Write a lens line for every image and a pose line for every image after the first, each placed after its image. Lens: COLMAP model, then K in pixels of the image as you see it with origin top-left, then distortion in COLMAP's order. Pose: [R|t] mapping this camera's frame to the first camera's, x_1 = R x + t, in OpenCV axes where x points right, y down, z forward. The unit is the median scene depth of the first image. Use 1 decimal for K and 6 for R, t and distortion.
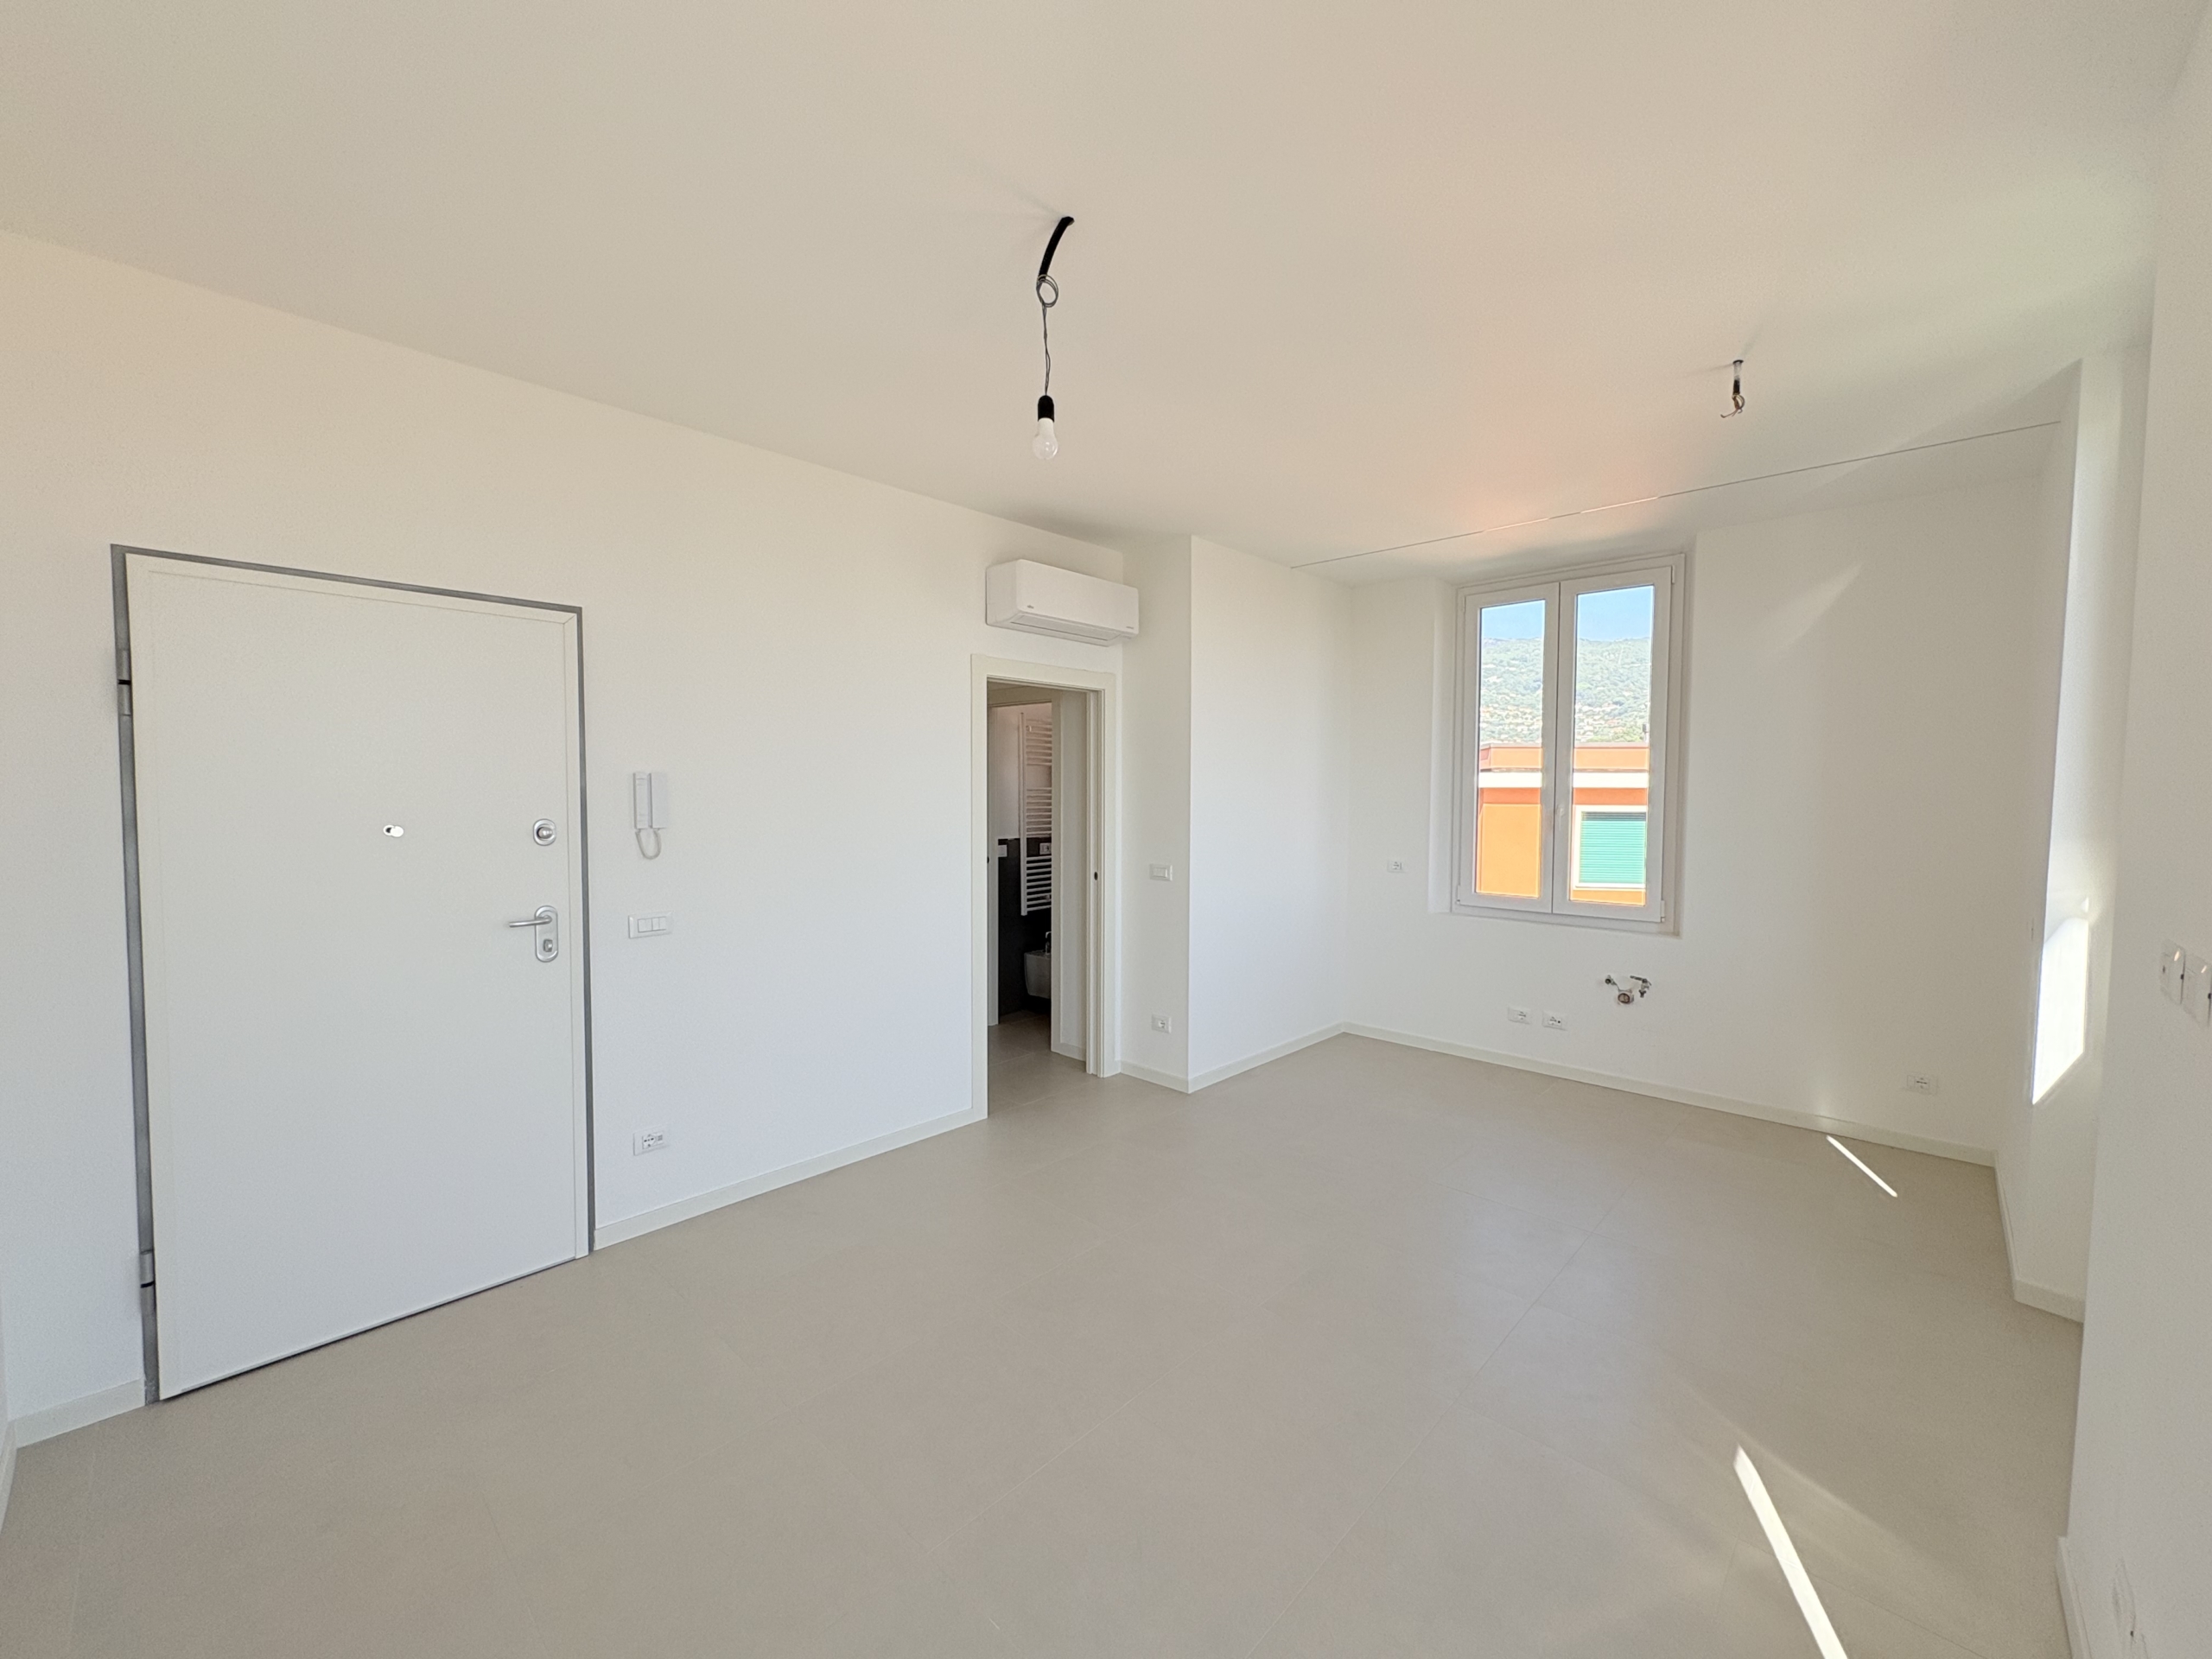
lens RADIAL K [[887.3, 0, 1107.6], [0, 887.3, 825.4], [0, 0, 1]] dist [0.002461, -0.000049]
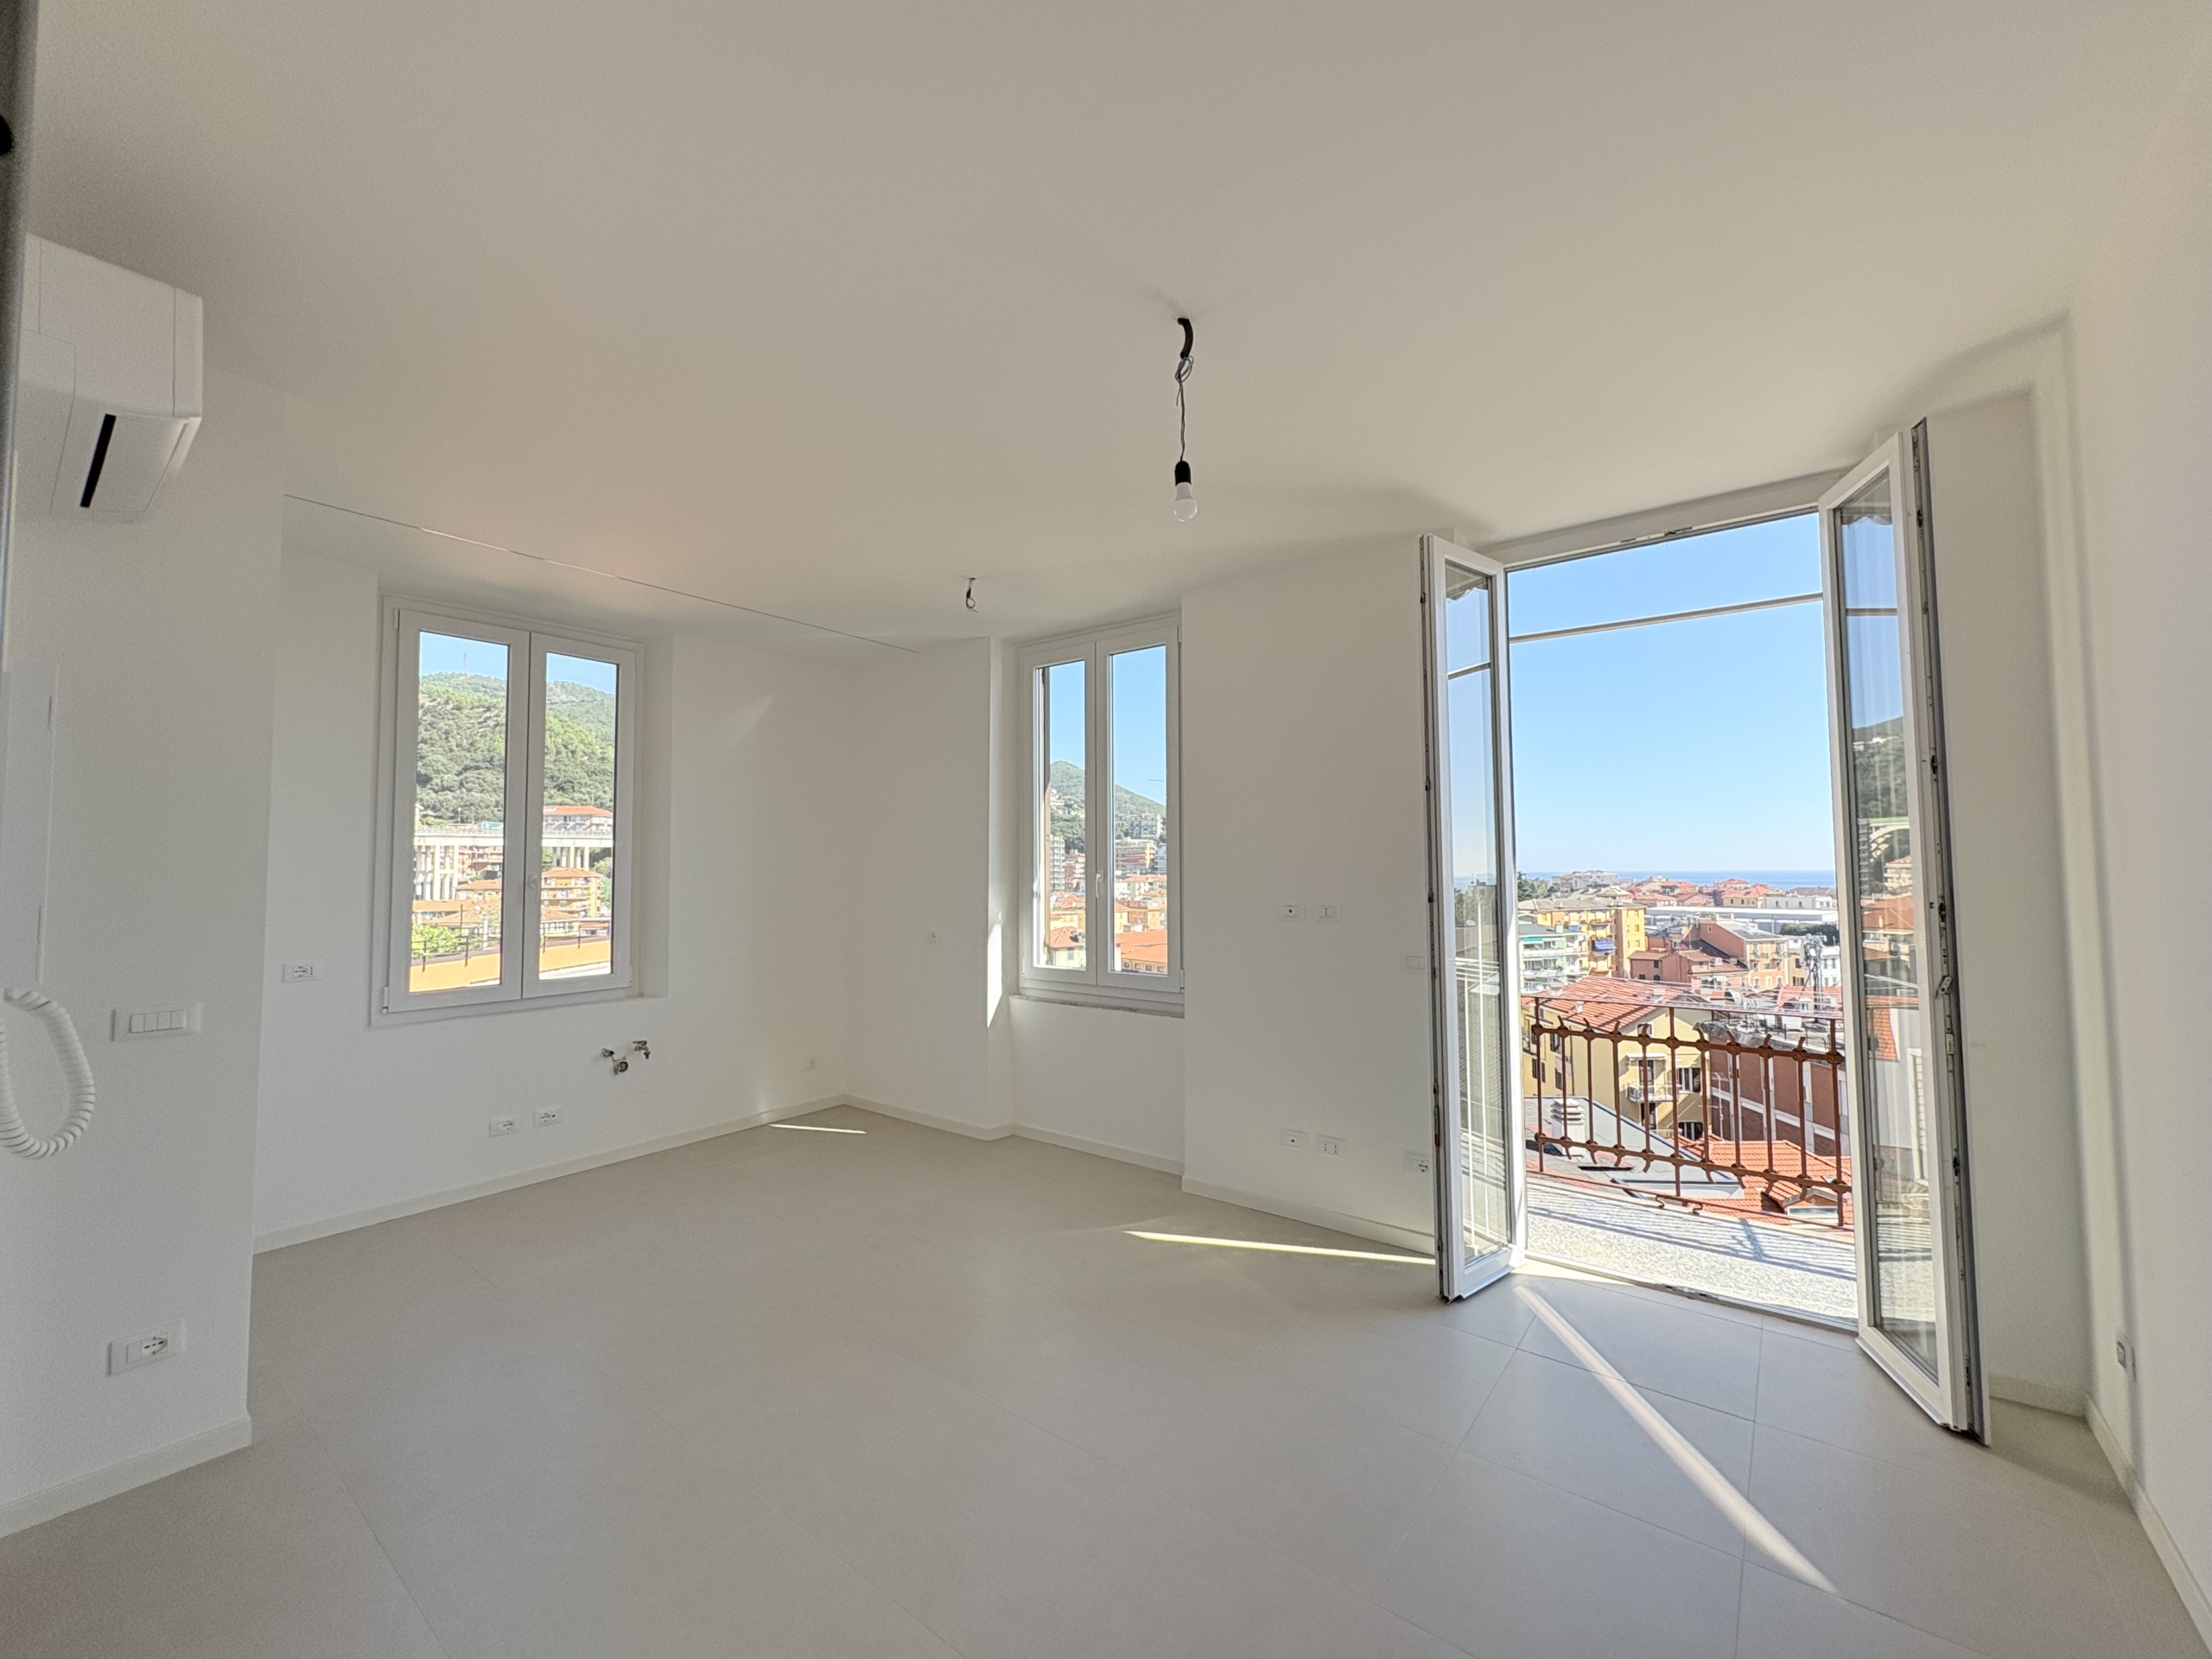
lens RADIAL K [[887.3, 0, 1107.6], [0, 887.3, 825.4], [0, 0, 1]] dist [0.002461, -0.000049]
pose [[-0.098745, 0.047757, 0.993966, -0.478518], [0.048779, 0.997879, -0.043099, -0.007676], [-0.993917, 0.044229, -0.100865, 0.538786]]
